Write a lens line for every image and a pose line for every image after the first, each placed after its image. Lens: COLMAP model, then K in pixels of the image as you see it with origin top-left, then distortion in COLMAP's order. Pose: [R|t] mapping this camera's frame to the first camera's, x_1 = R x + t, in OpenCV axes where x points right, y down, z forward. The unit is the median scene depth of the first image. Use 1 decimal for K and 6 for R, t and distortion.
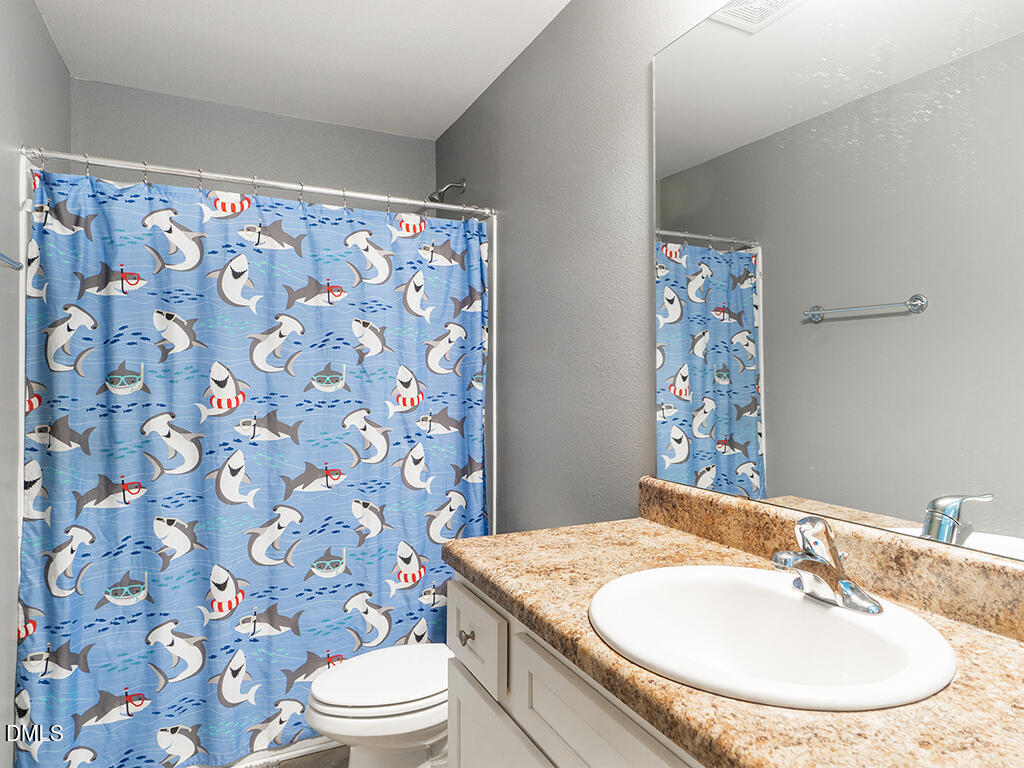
lens RADIAL K [[633.9, 0, 512.6], [0, 633.9, 379.1], [0, 0, 1]] dist [0.002048, -0.002292]
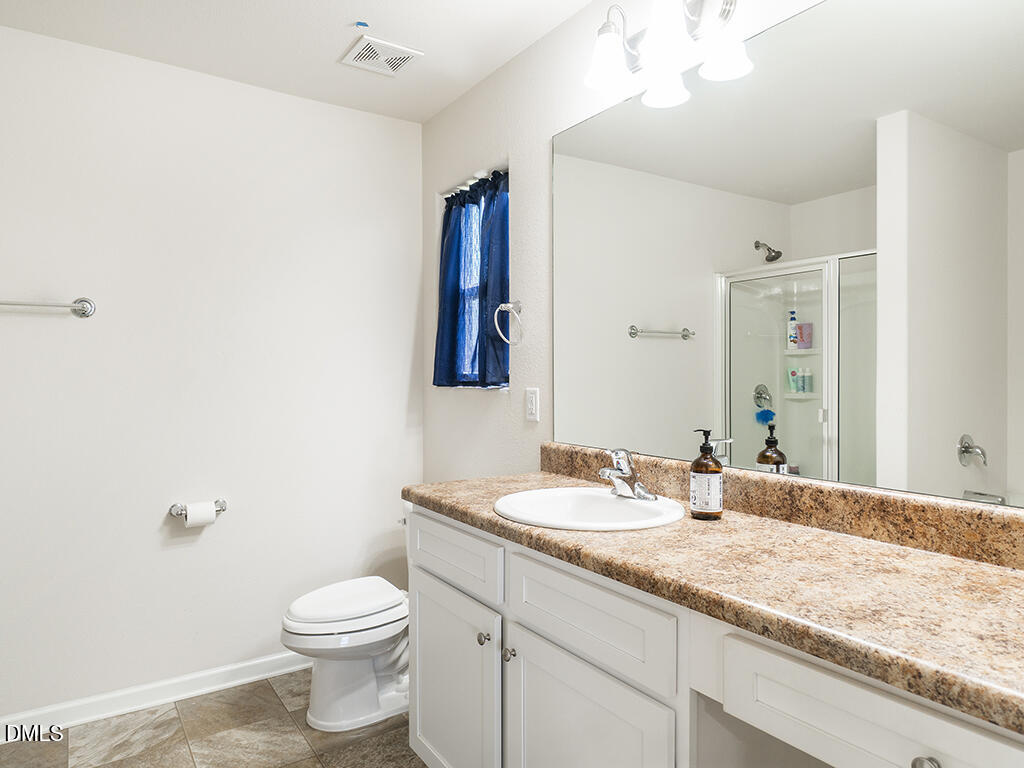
lens RADIAL K [[659.2, 0, 509.8], [0, 659.2, 382.3], [0, 0, 1]] dist [-0.000272, -0.000584]
pose [[0.991034, -0.006553, 0.133449, -0.251000], [0.004943, 0.999911, 0.012394, 0.015356], [-0.133518, -0.011624, 0.990978, -0.448466]]
